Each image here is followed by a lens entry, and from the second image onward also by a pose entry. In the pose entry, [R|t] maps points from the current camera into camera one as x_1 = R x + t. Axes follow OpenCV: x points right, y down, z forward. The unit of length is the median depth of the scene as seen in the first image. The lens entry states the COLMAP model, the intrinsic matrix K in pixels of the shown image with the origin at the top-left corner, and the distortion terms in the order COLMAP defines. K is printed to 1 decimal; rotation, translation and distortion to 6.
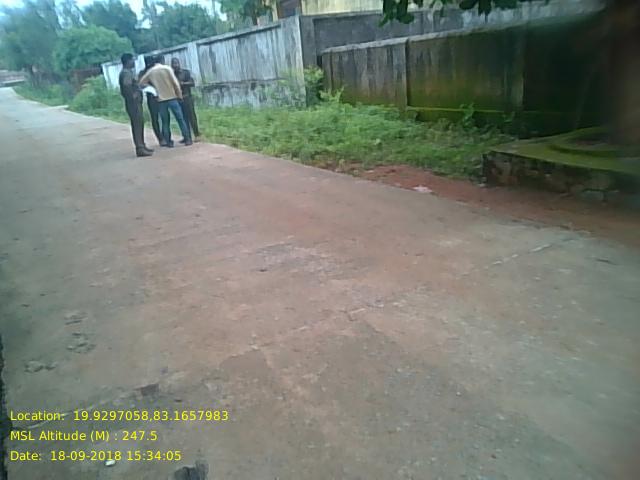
lens RADIAL K [[545.2, 0, 315.2], [0, 545.2, 240.3], [0, 0, 1]] dist [0.015358, -0.036177]
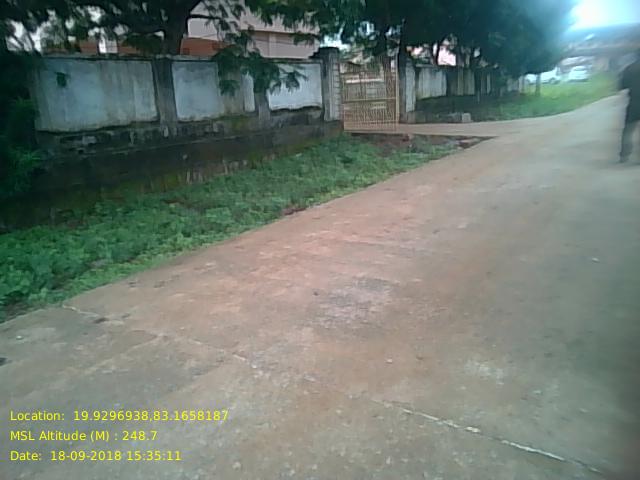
lens RADIAL K [[545.2, 0, 314.0], [0, 545.2, 239.3], [0, 0, 1]] dist [0.015358, -0.036177]
pose [[0.427602, 0.299257, -0.852996, 0.739793], [-0.264804, 0.943687, 0.198330, -0.240652], [0.864312, 0.141070, 0.482767, 0.531406]]
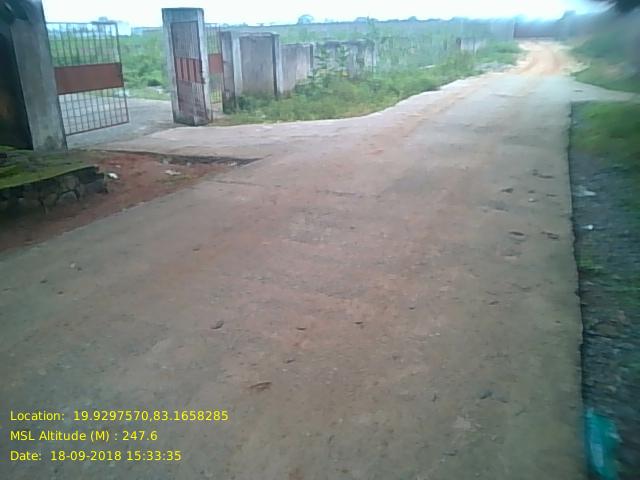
lens RADIAL K [[545.2, 0, 315.1], [0, 545.2, 241.1], [0, 0, 1]] dist [0.015358, -0.036177]
pose [[-0.593339, -0.177079, 0.785233, -1.003433], [0.326153, 0.838952, 0.435642, -0.470632], [-0.735916, 0.514590, -0.440028, 1.648761]]
